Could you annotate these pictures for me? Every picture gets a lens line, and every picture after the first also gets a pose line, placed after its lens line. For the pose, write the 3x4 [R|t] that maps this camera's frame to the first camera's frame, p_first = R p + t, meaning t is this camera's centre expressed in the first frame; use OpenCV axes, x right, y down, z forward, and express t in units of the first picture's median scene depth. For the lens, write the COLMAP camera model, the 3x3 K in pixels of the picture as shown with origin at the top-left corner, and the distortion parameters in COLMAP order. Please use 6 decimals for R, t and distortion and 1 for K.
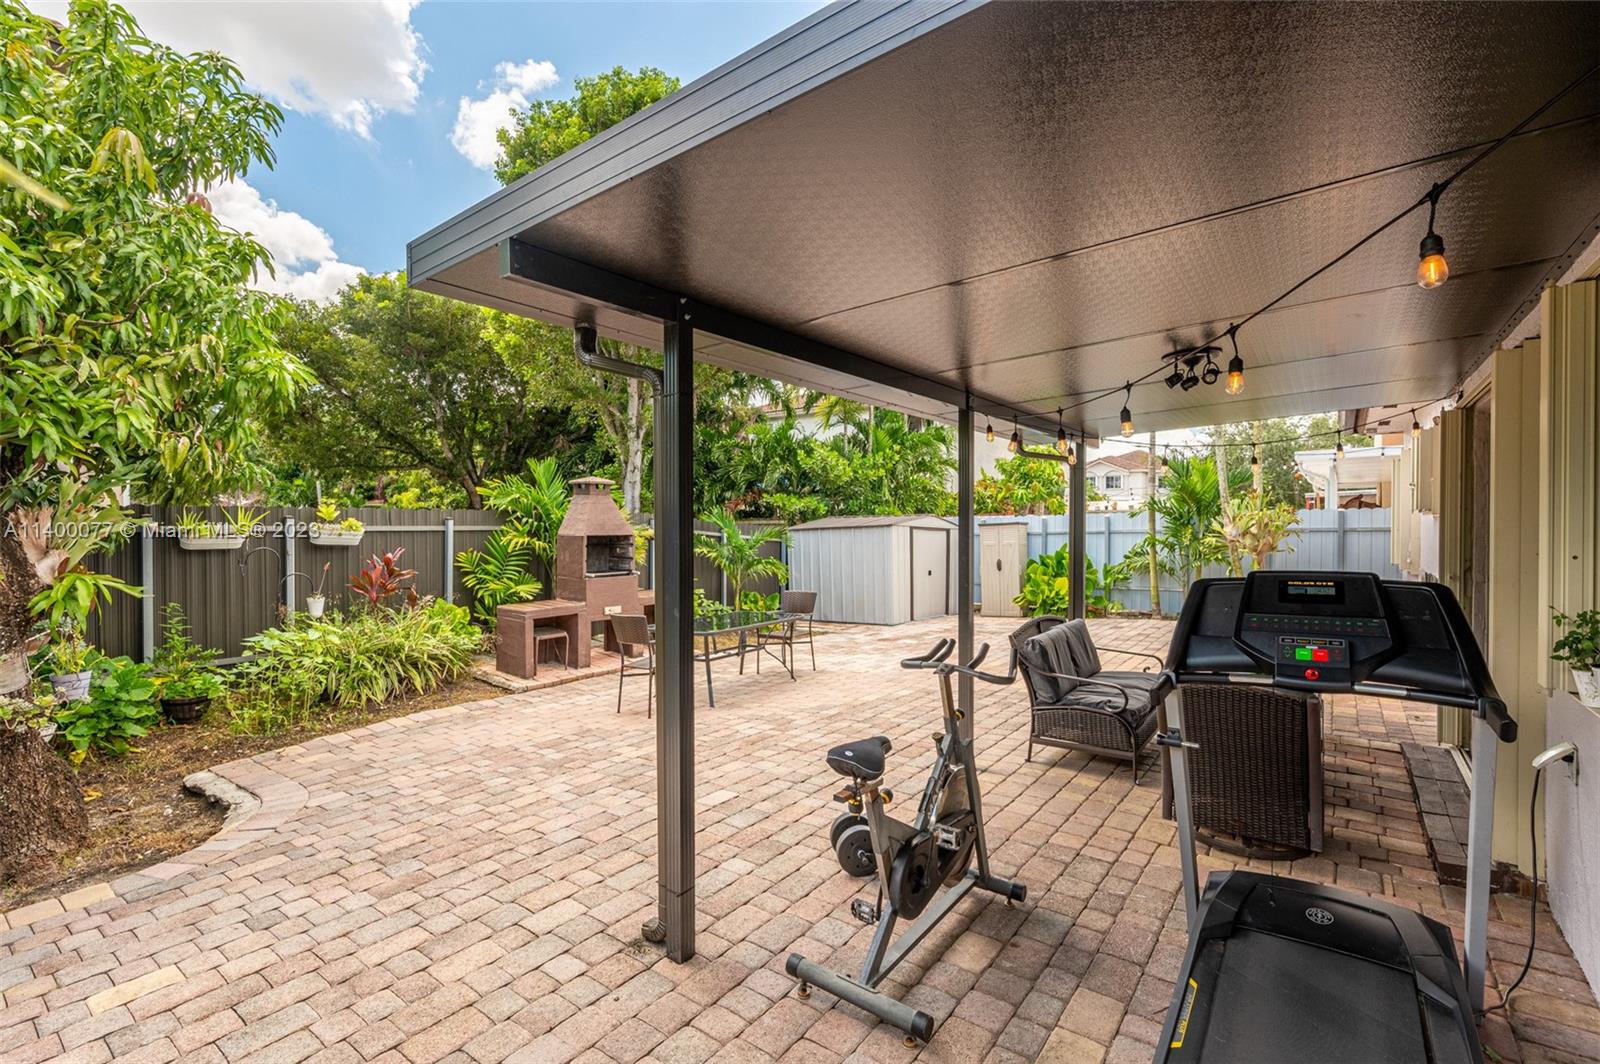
lens RADIAL K [[718.0, 0, 796.4], [0, 718.0, 529.9], [0, 0, 1]] dist [-0.002119, 0.000426]
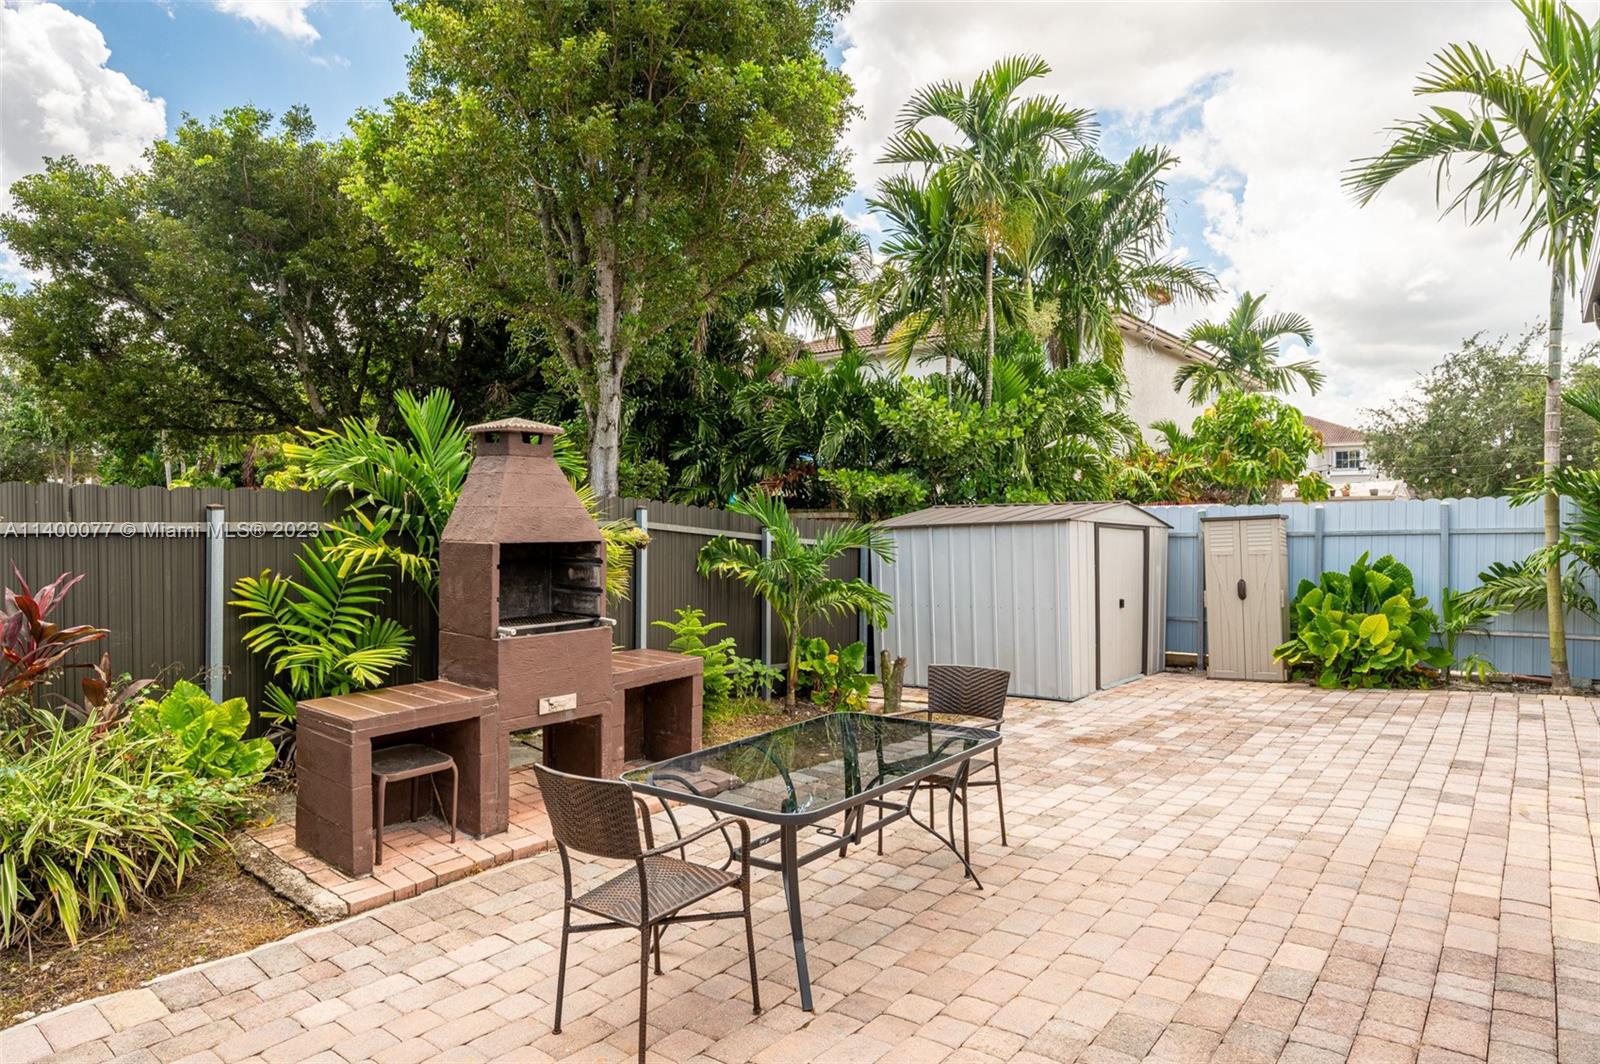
lens RADIAL K [[934.2, 0, 792.7], [0, 934.2, 530.0], [0, 0, 1]] dist [-0.001314, -0.000633]
pose [[0.999523, -0.000144, -0.030875, -0.083913], [0.000270, 0.999992, 0.004060, -0.002934], [0.030874, -0.004066, 0.999515, 0.393724]]
